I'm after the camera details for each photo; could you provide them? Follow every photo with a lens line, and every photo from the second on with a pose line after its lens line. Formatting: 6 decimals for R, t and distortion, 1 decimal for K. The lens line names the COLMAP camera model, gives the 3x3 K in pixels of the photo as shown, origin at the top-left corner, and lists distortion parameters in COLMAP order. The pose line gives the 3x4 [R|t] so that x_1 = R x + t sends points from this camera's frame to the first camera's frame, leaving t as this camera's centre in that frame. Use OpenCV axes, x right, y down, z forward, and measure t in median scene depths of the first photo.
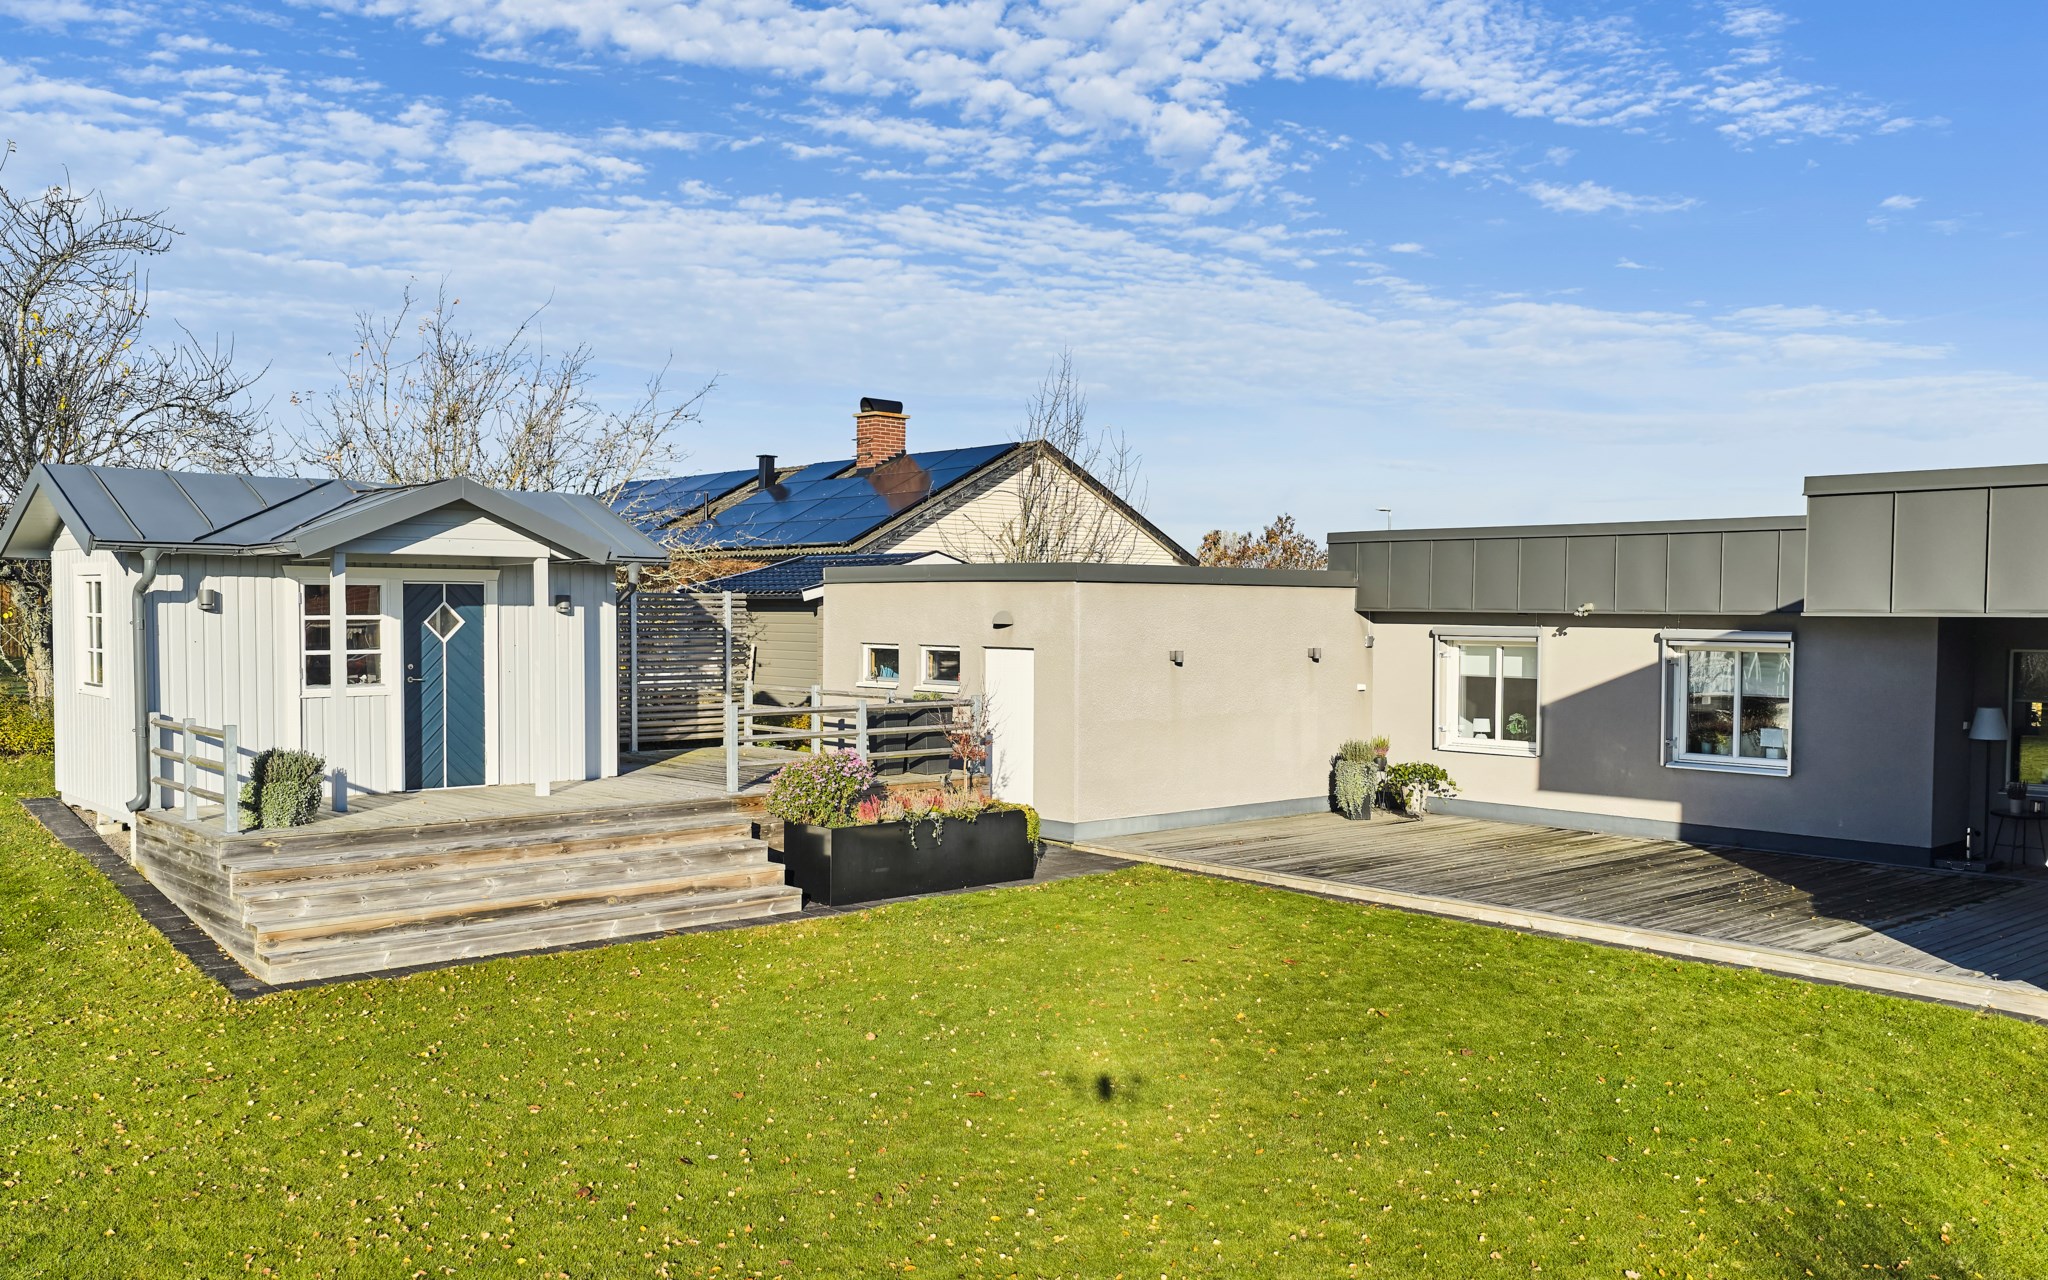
lens RADIAL K [[1708.6, 0, 1019.4], [0, 1708.6, 606.2], [0, 0, 1]] dist [0.009393, -0.006893]
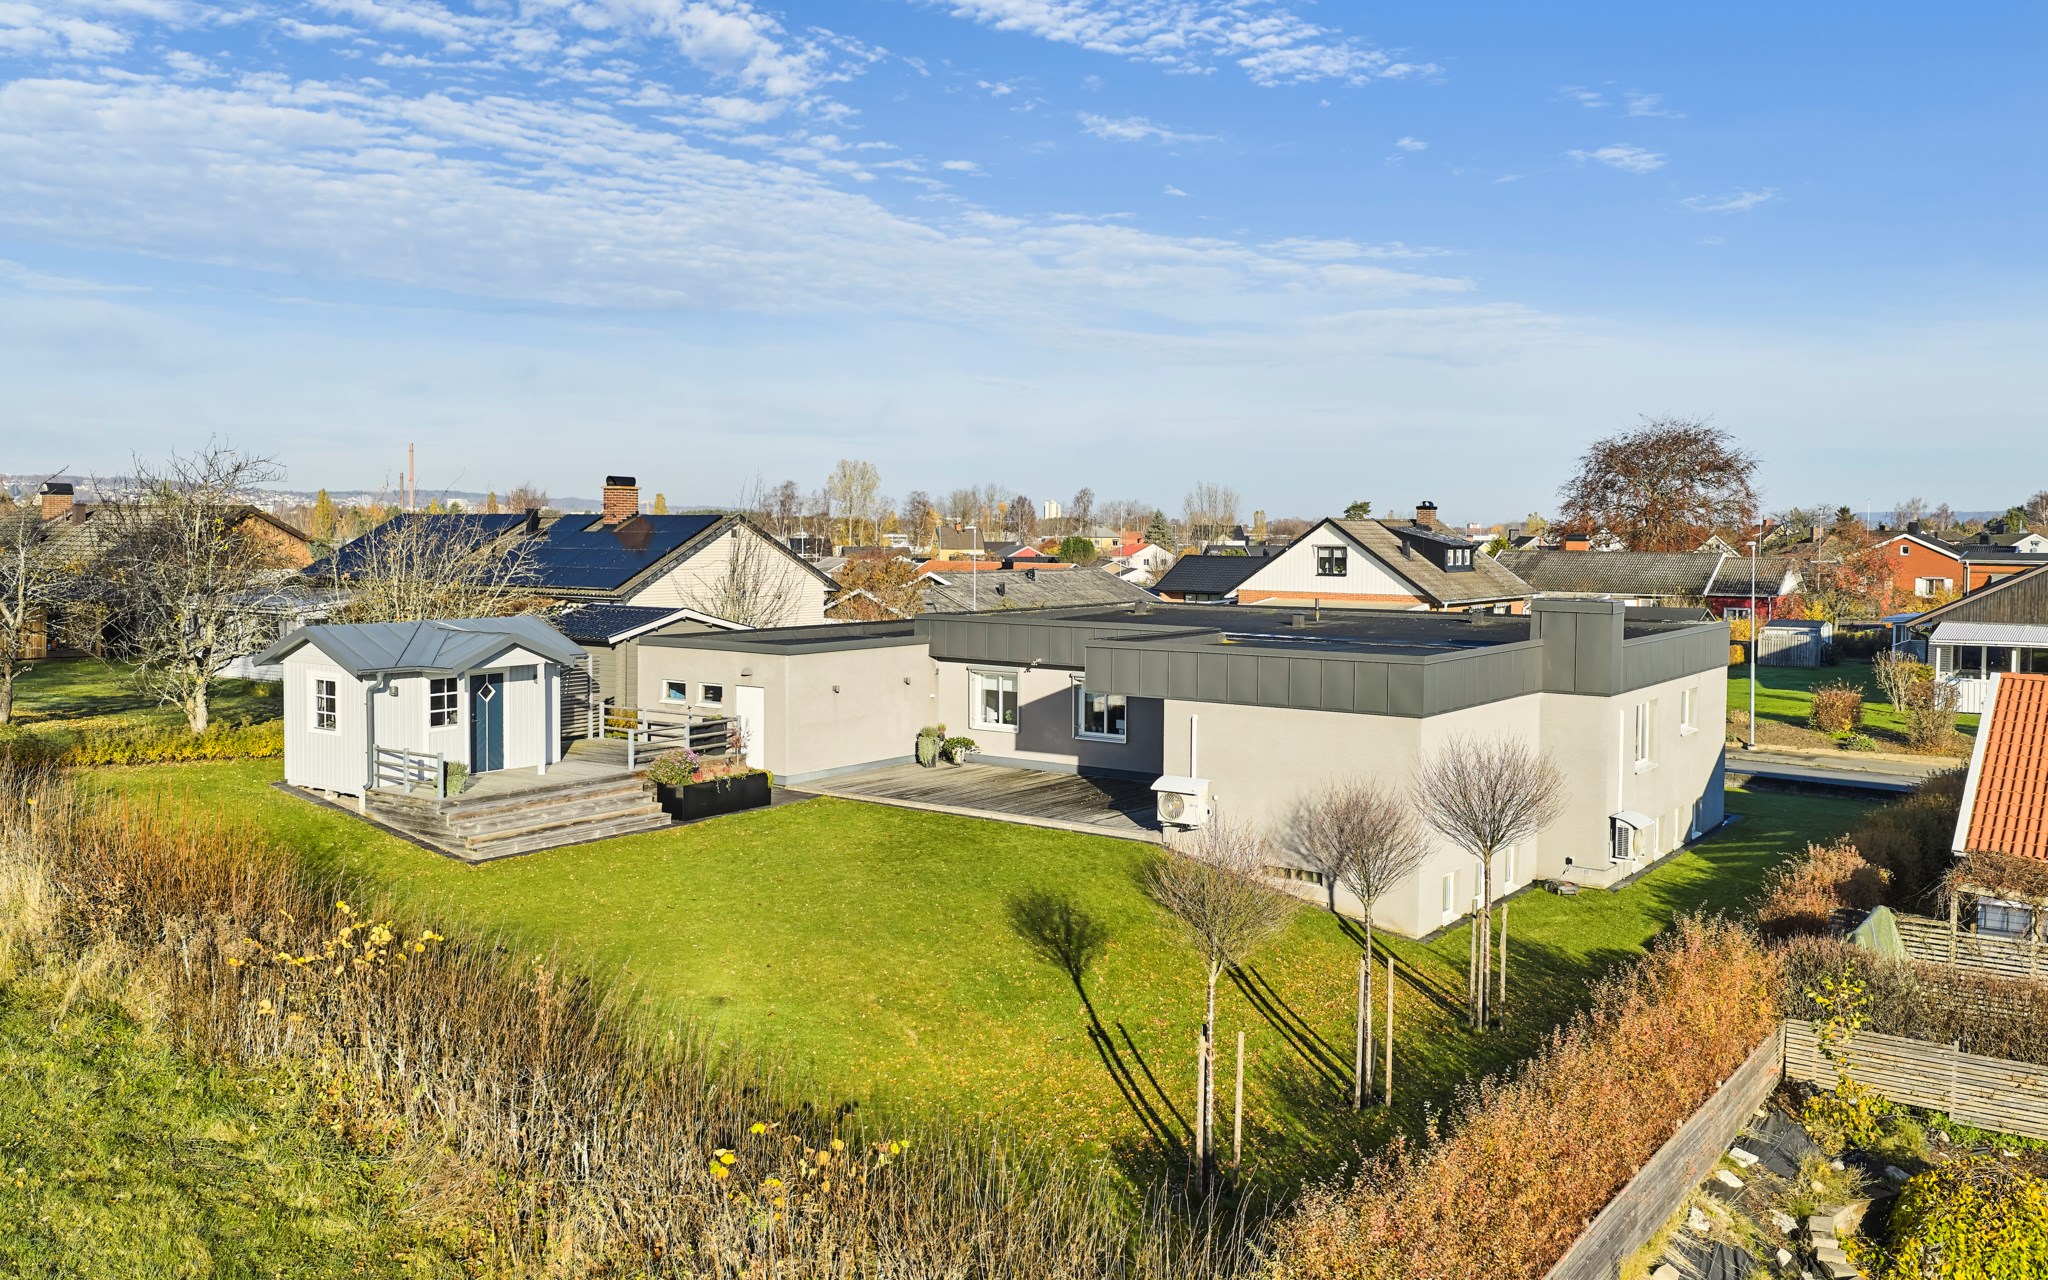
lens RADIAL K [[1709.4, 0, 1024.4], [0, 1709.4, 531.4], [0, 0, 1]] dist [0.007376, 0.001302]
pose [[0.975693, -0.001747, 0.219136, -0.147395], [0.000391, 0.999981, 0.006230, -0.190225], [-0.219143, -0.005993, 0.975674, -1.120740]]
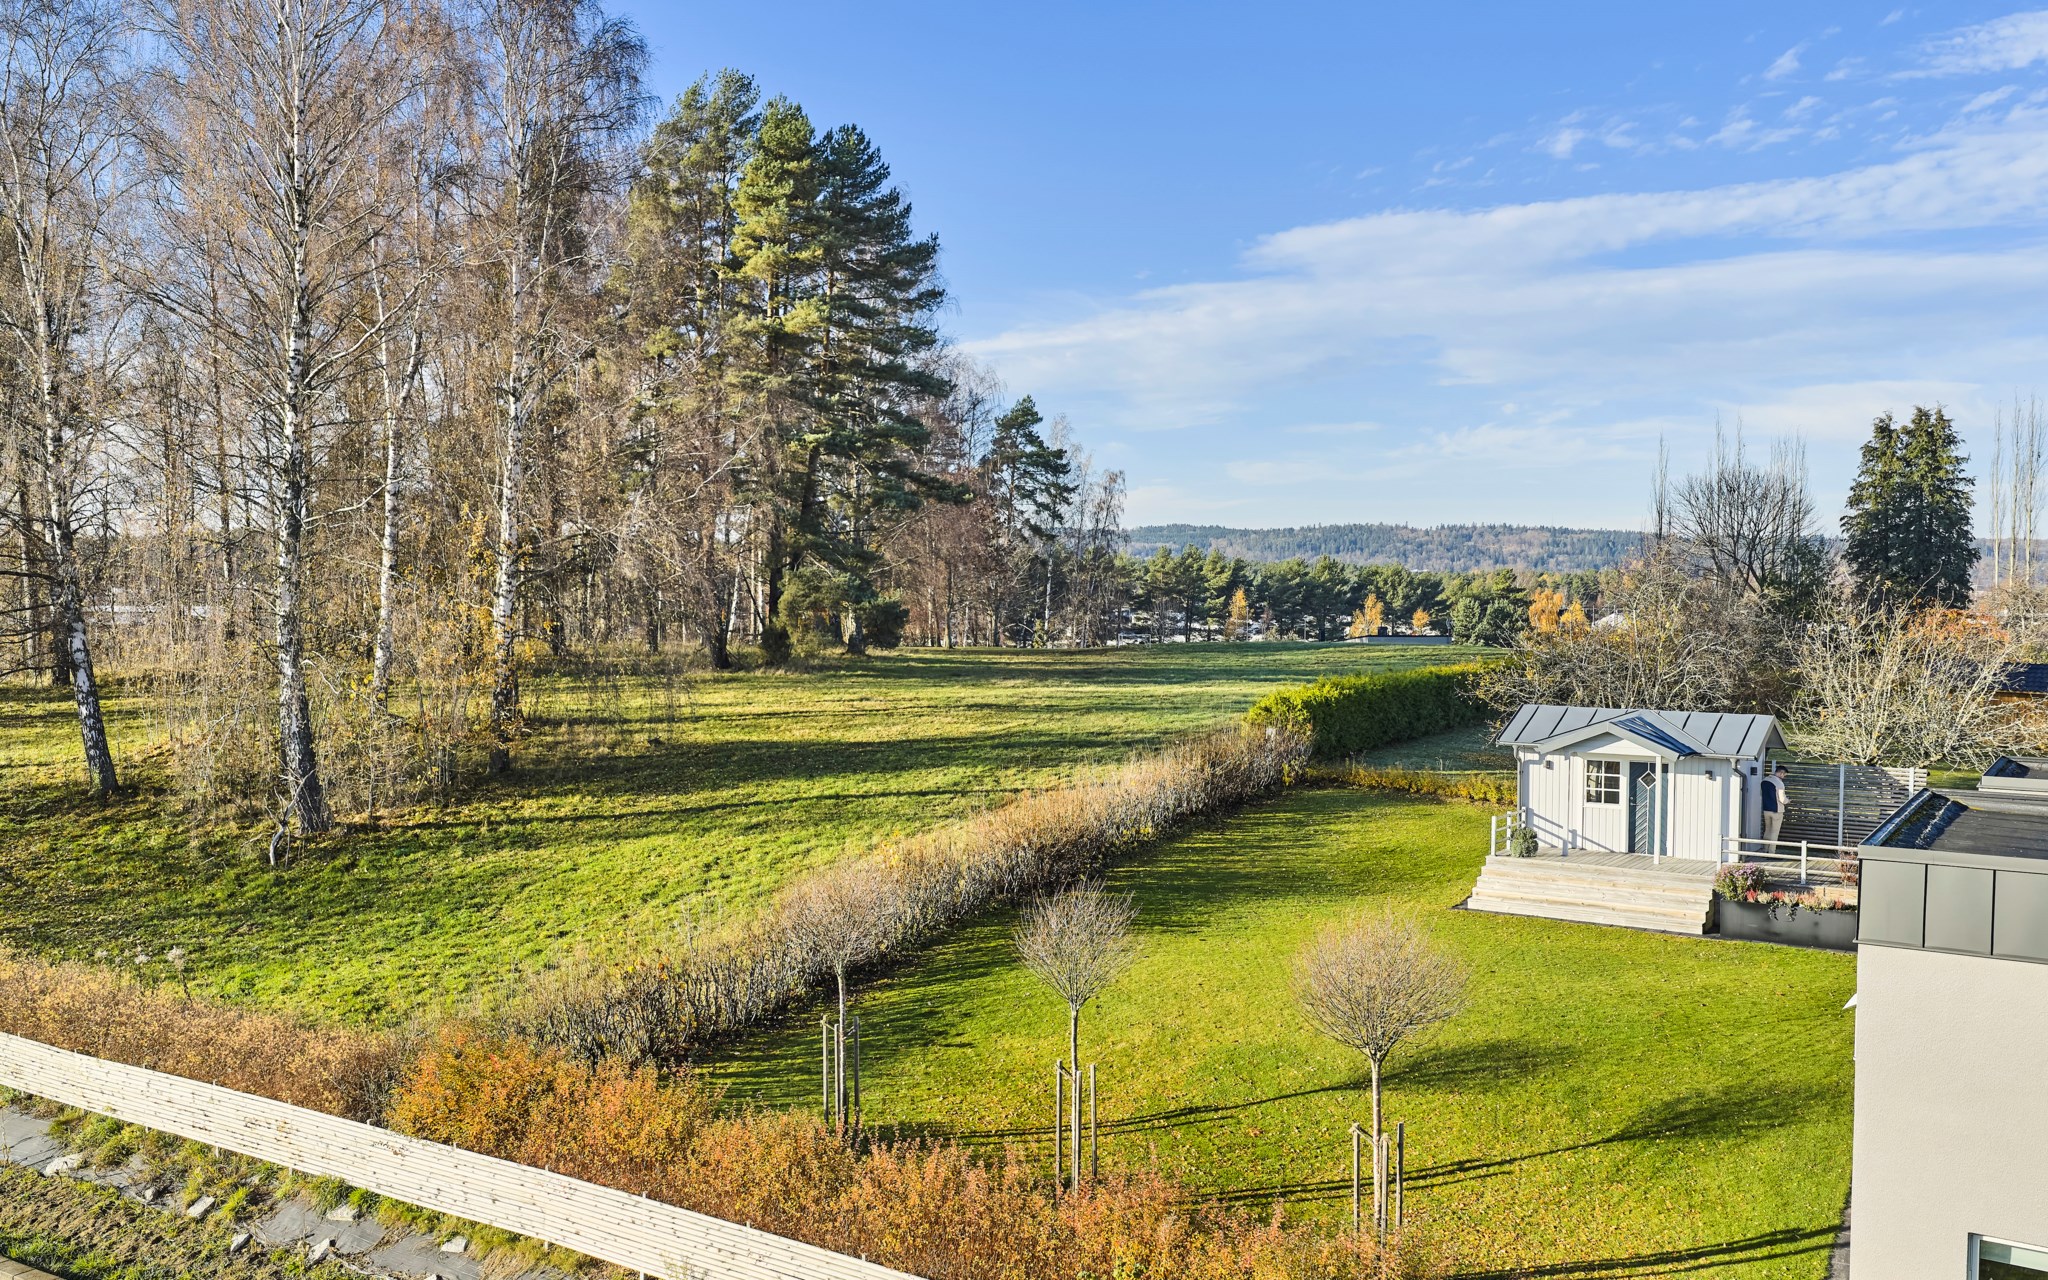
lens RADIAL K [[1708.6, 0, 1019.4], [0, 1708.6, 606.2], [0, 0, 1]] dist [0.009393, -0.006893]
pose [[0.265863, 0.006995, -0.963986, 1.508186], [-0.007600, 0.999958, 0.005160, -0.210685], [0.963981, 0.005955, 0.265905, -0.357484]]
